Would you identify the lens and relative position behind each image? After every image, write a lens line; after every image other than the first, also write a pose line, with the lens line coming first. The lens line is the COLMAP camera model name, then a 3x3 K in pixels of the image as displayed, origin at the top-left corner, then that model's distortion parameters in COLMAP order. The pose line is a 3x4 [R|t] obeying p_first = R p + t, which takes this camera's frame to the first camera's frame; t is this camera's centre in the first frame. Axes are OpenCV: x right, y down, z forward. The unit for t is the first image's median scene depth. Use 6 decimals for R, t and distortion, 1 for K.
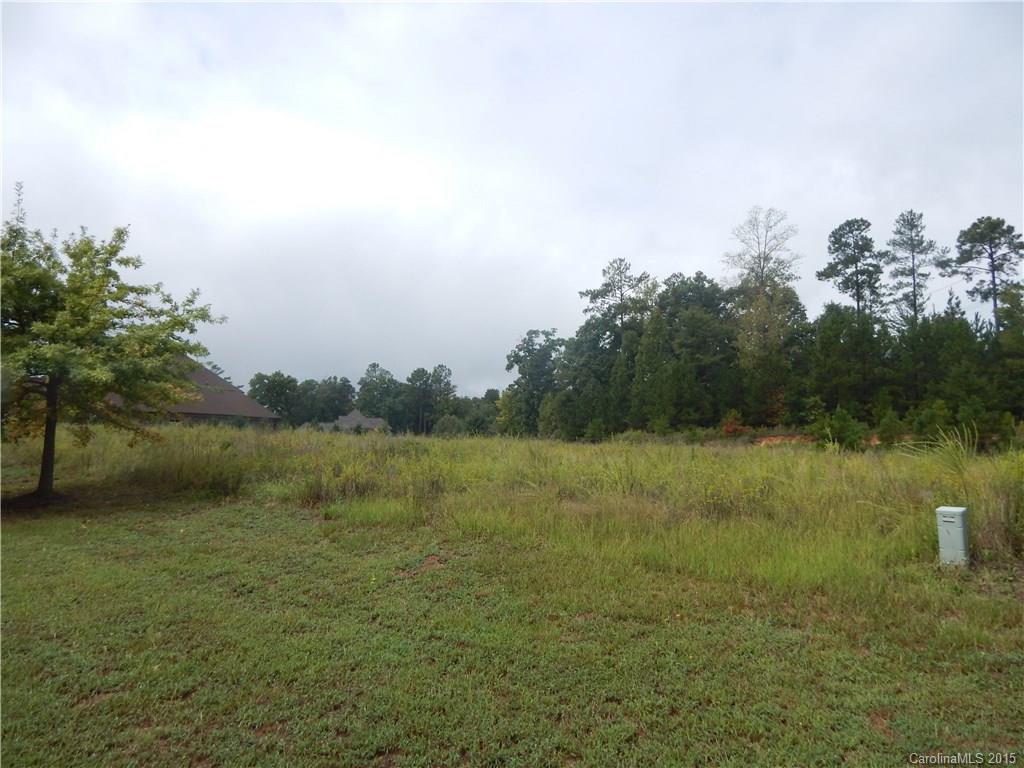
lens RADIAL K [[647.6, 0, 512.0], [0, 647.6, 384.0], [0, 0, 1]] dist [-0.019512, -0.001926]
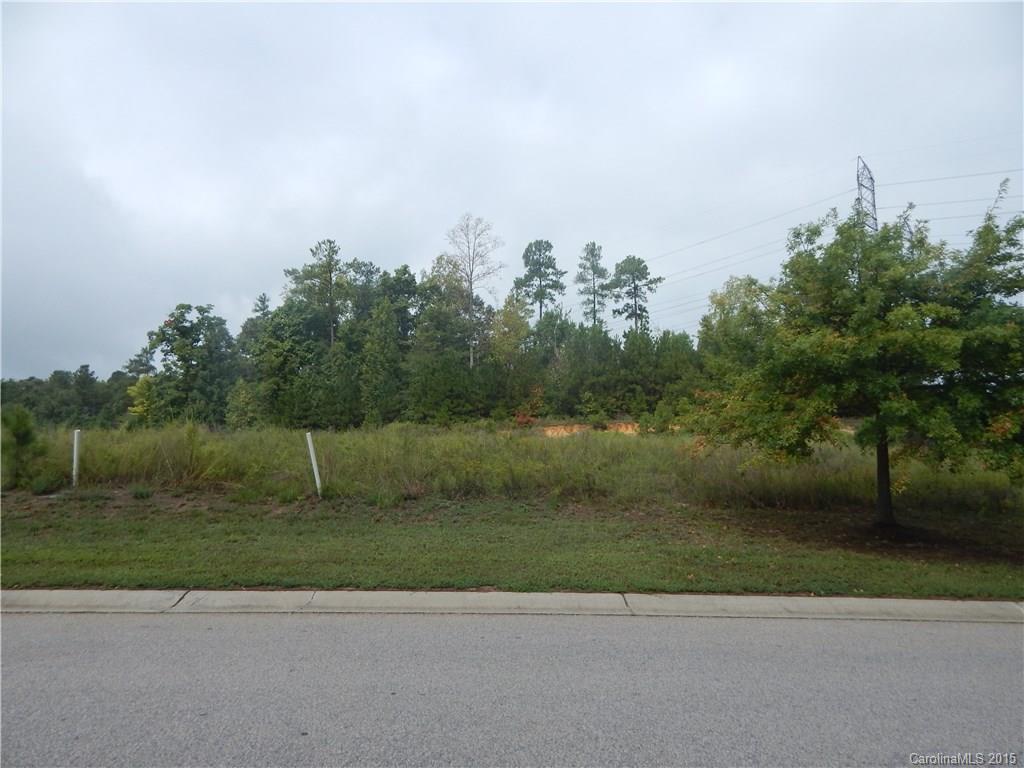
lens RADIAL K [[647.6, 0, 512.0], [0, 647.6, 384.0], [0, 0, 1]] dist [-0.019512, -0.001926]
pose [[0.752489, 0.014209, 0.658451, -0.303936], [-0.028936, 0.999515, 0.011499, -0.001912], [-0.657968, -0.027706, 0.752536, 0.127778]]
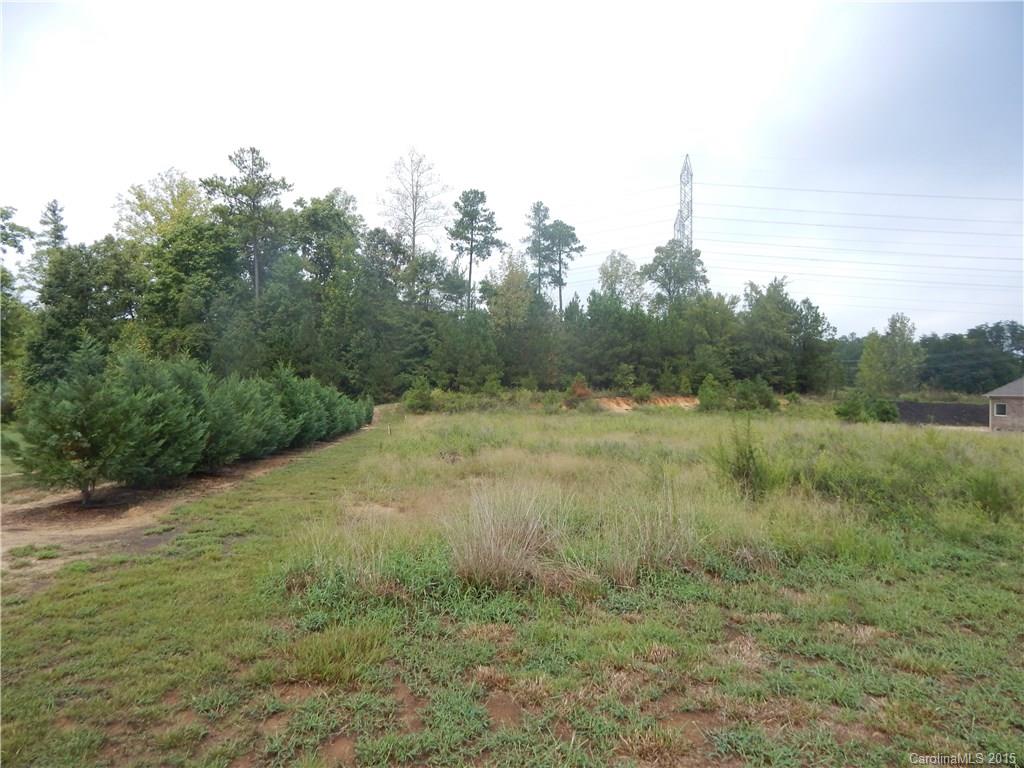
lens RADIAL K [[647.6, 0, 512.0], [0, 647.6, 384.0], [0, 0, 1]] dist [-0.019512, -0.001926]
pose [[0.384714, -0.014993, 0.922914, -0.483843], [-0.087105, 0.994816, 0.052471, 0.010357], [-0.918917, -0.100577, 0.381414, 0.502460]]
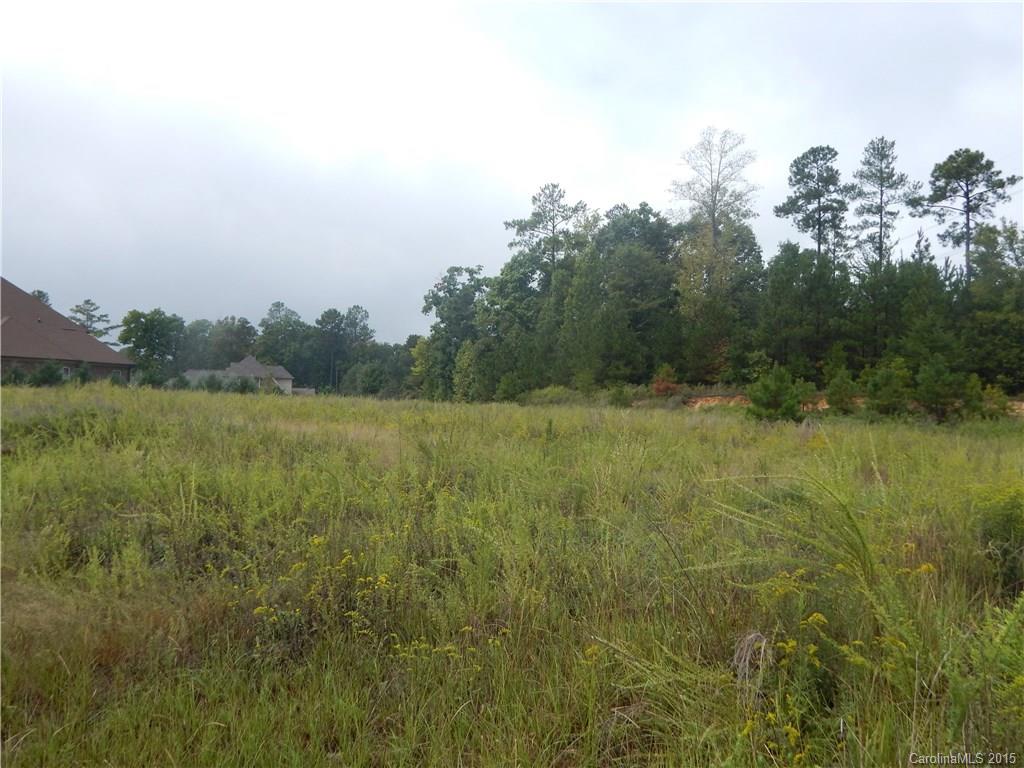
lens RADIAL K [[714.9, 0, 512.0], [0, 714.9, 384.0], [0, 0, 1]] dist [-0.018592, -0.009014]
pose [[0.996368, 0.015761, 0.083680, 0.047070], [-0.021900, 0.997094, 0.072961, 0.001280], [-0.082287, -0.074529, 0.993818, 0.063613]]
